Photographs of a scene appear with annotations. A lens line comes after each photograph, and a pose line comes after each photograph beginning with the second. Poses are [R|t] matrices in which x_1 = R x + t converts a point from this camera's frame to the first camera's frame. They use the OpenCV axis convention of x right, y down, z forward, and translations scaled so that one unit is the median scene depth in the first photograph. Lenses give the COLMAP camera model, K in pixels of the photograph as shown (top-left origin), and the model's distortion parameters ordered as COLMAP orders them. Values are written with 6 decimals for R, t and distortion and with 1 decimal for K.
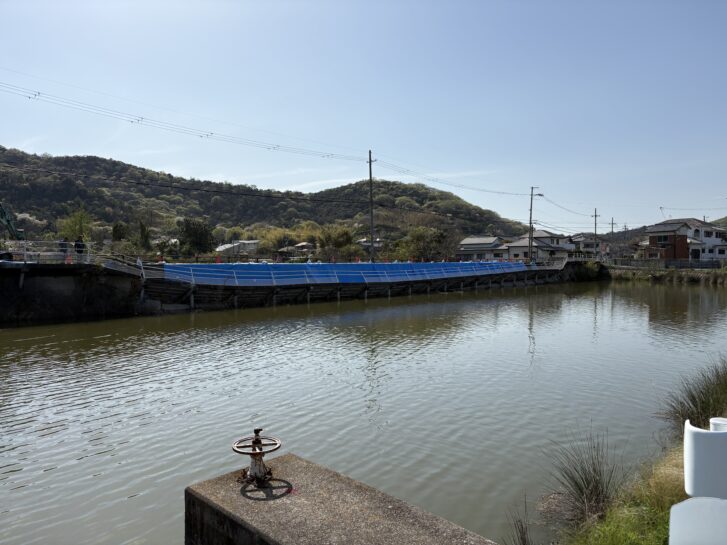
lens RADIAL K [[549.3, 0, 363.5], [0, 549.3, 272.5], [0, 0, 1]] dist [-0.002713, -0.001076]
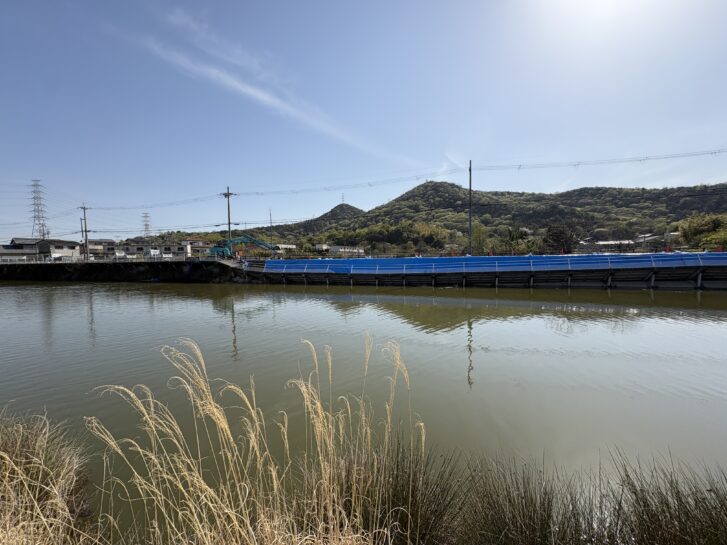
lens RADIAL K [[286.0, 0, 363.5], [0, 286.0, 272.5], [0, 0, 1]] dist [-0.000249, -0.000135]
pose [[0.385976, 0.045306, -0.921396, 0.101409], [0.001294, 0.998766, 0.049652, -0.002985], [0.922508, -0.020357, 0.385441, 0.113253]]
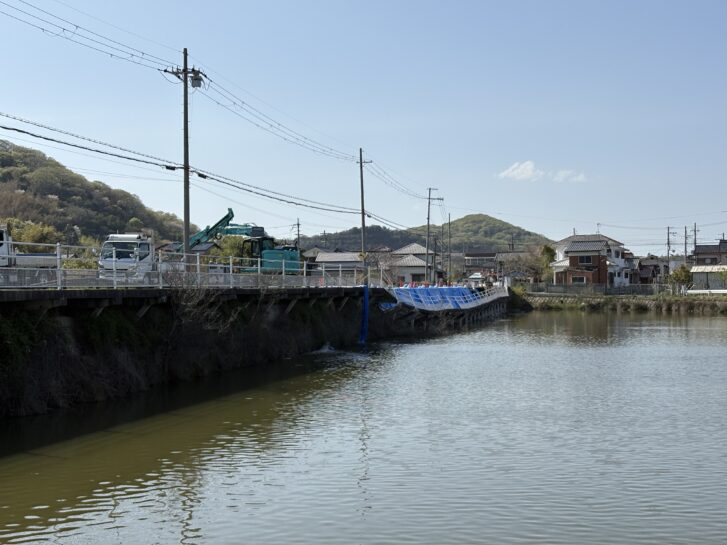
lens RADIAL K [[1116.2, 0, 363.5], [0, 1116.2, 272.5], [0, 0, 1]] dist [0.151284, -0.034577]
pose [[0.868035, 0.007355, 0.496448, -0.163378], [0.009347, 0.999471, -0.031151, 0.002133], [-0.496414, 0.031680, 0.867507, -0.085312]]
